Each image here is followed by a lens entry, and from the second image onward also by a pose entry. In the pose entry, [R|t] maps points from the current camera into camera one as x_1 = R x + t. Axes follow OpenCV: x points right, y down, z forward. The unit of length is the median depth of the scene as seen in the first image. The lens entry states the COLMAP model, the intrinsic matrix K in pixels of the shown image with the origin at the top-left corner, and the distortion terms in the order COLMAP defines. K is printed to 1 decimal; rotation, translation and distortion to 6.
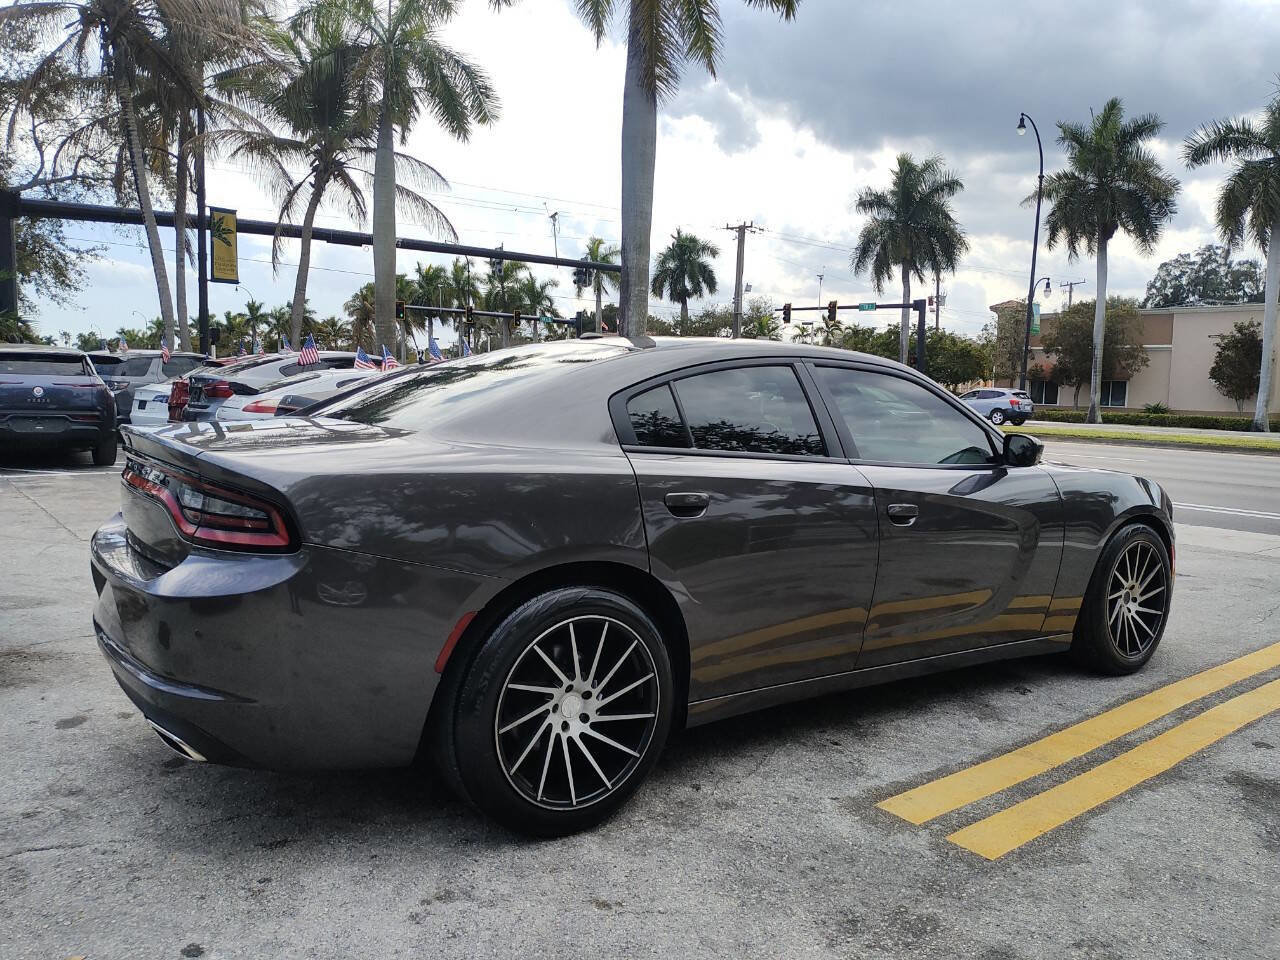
lens RADIAL K [[975.6, 0, 640.2], [0, 975.6, 467.7], [0, 0, 1]] dist [0.055219, -0.114871]
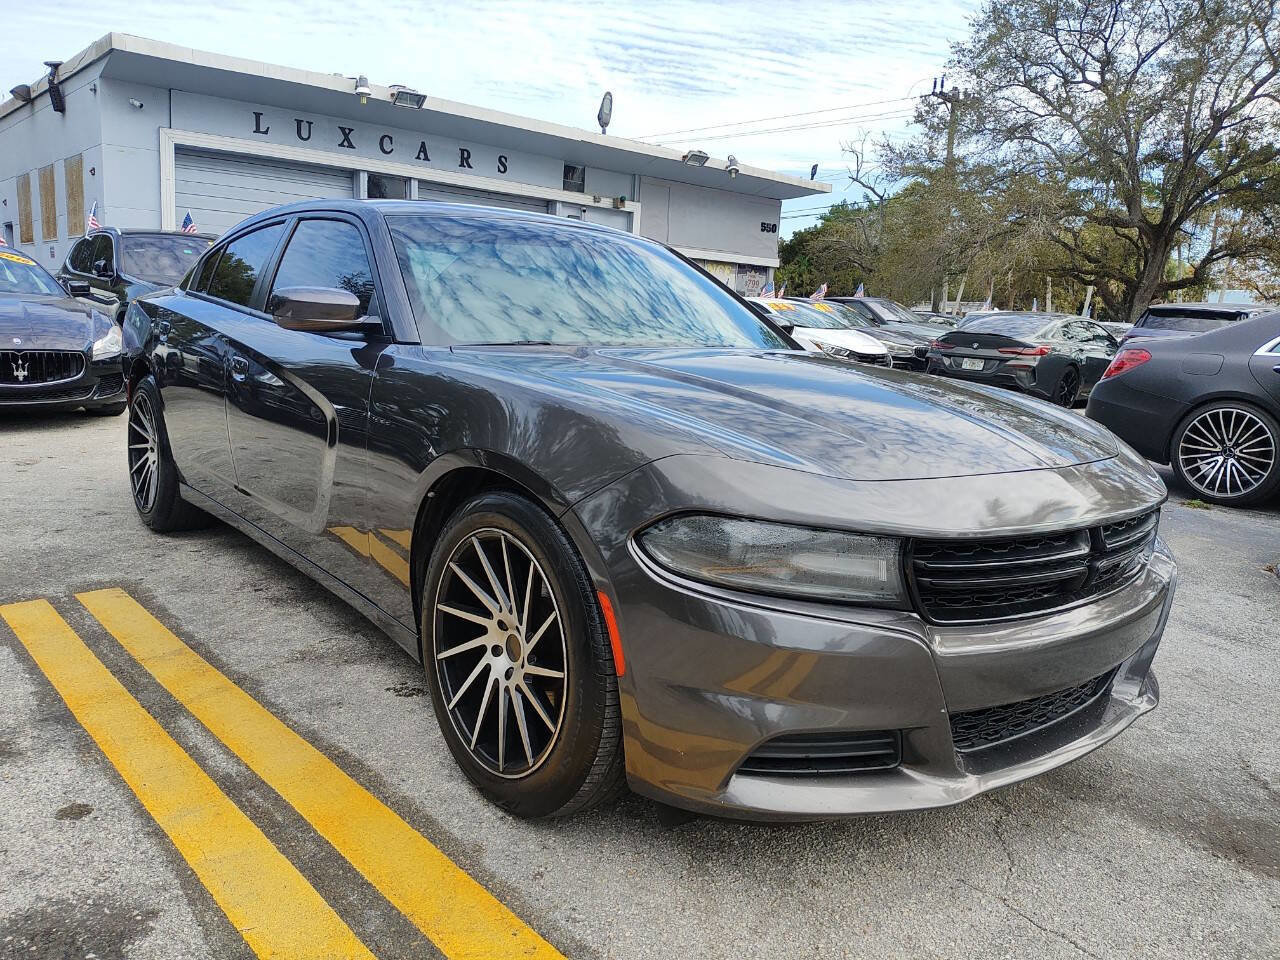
lens RADIAL K [[975.6, 0, 637.9], [0, 975.6, 491.2], [0, 0, 1]] dist [0.055219, -0.114871]
pose [[0.027524, 0.151597, -0.988059, 1.120259], [-0.132694, 0.980240, 0.146701, -0.022074], [0.990775, 0.127072, 0.047097, 1.214578]]
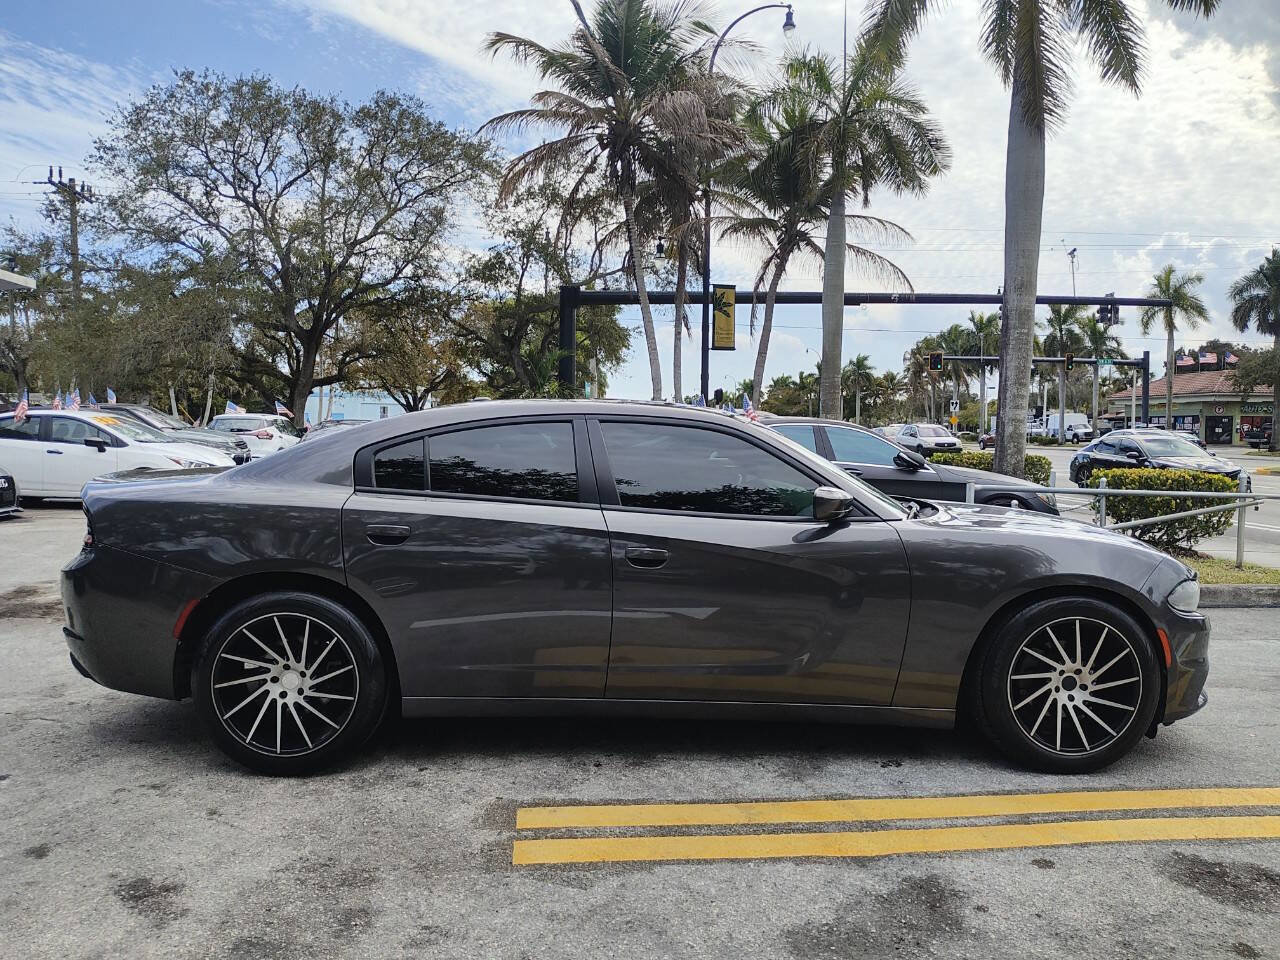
lens RADIAL K [[975.6, 0, 649.8], [0, 975.6, 487.8], [0, 0, 1]] dist [0.055219, -0.114871]
pose [[0.832413, 0.016927, -0.553897, 0.777994], [-0.034624, 0.999169, -0.021500, -0.006745], [0.553073, 0.037074, 0.832307, 0.099863]]
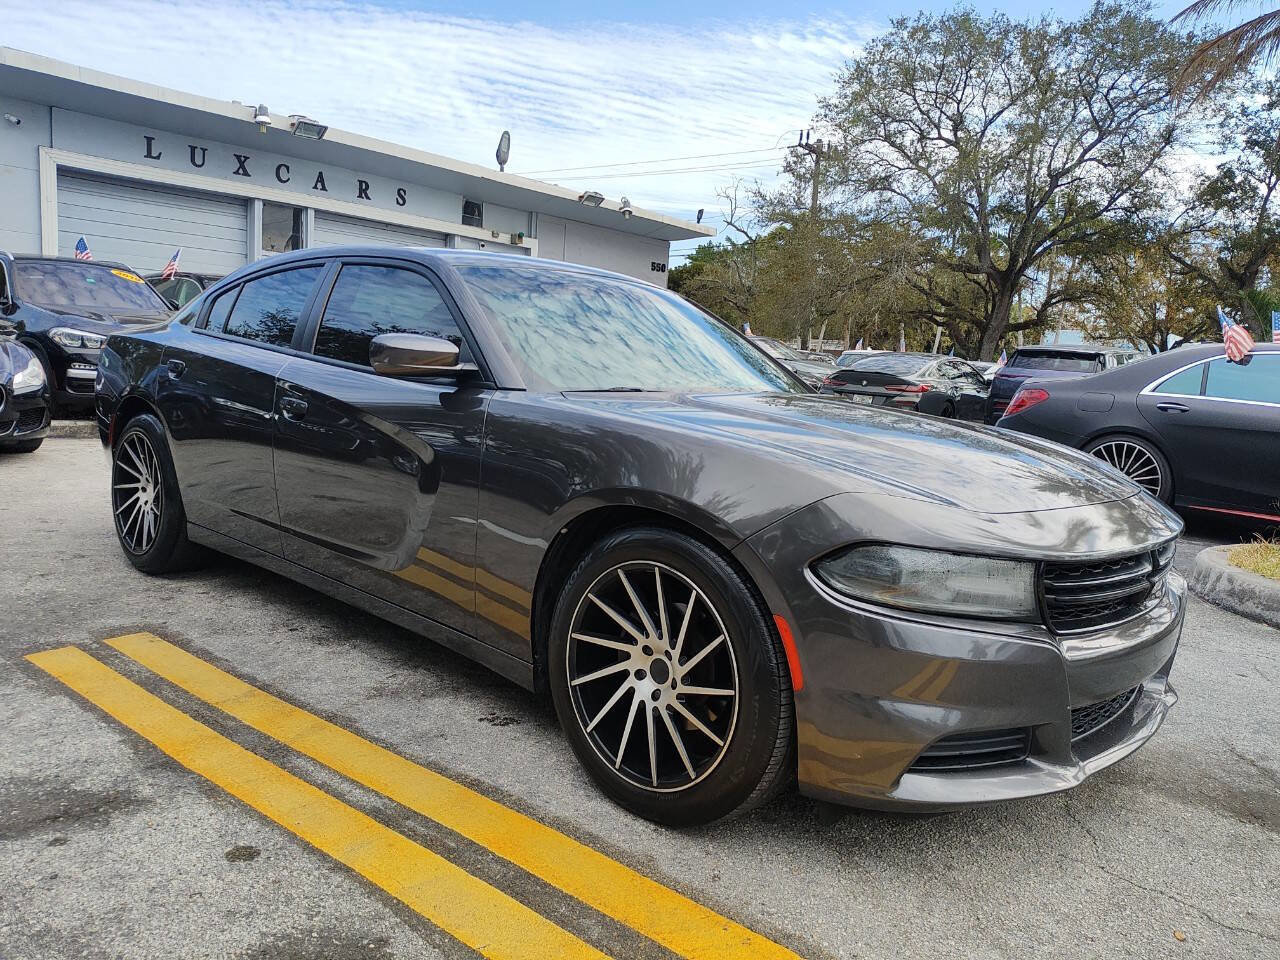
lens RADIAL K [[975.6, 0, 647.7], [0, 975.6, 489.9], [0, 0, 1]] dist [0.055219, -0.114871]
pose [[0.189614, 0.118439, -0.974689, 1.155516], [-0.138345, 0.986017, 0.092902, -0.009047], [0.972063, 0.117228, 0.203348, 1.038522]]
